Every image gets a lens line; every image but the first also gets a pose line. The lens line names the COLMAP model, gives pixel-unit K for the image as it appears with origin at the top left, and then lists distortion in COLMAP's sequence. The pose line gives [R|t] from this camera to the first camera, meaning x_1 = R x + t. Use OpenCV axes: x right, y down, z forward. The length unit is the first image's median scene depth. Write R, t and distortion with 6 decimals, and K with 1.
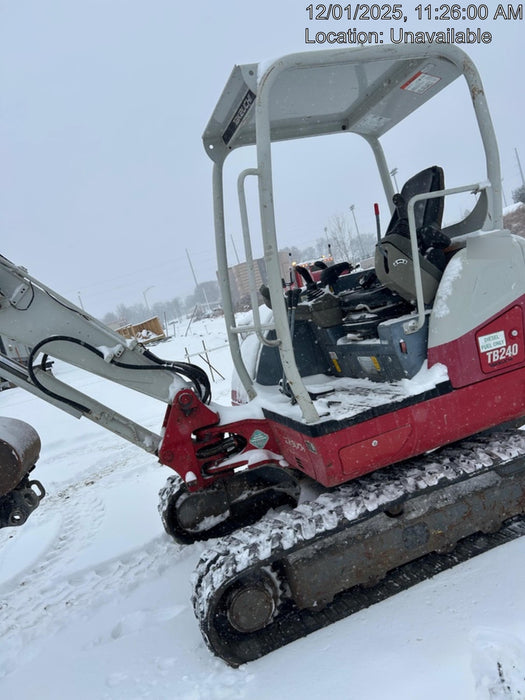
lens RADIAL K [[525.5, 0, 262.5], [0, 525.5, 350.0], [0, 0, 1]] dist [0.028514, -0.004737]
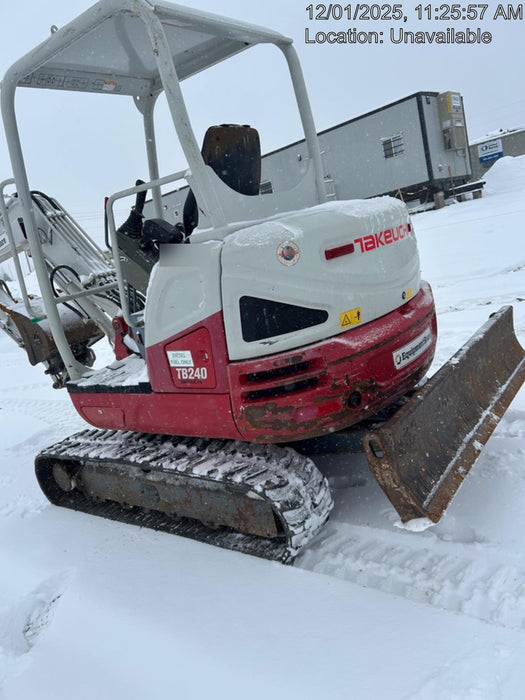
lens RADIAL K [[525.5, 0, 262.5], [0, 525.5, 350.0], [0, 0, 1]] dist [0.028514, -0.004737]
pose [[0.611186, 0.285592, -0.738166, 1.196544], [0.001146, 0.932312, 0.361654, -0.362583], [0.791486, -0.221884, 0.569489, 0.591248]]
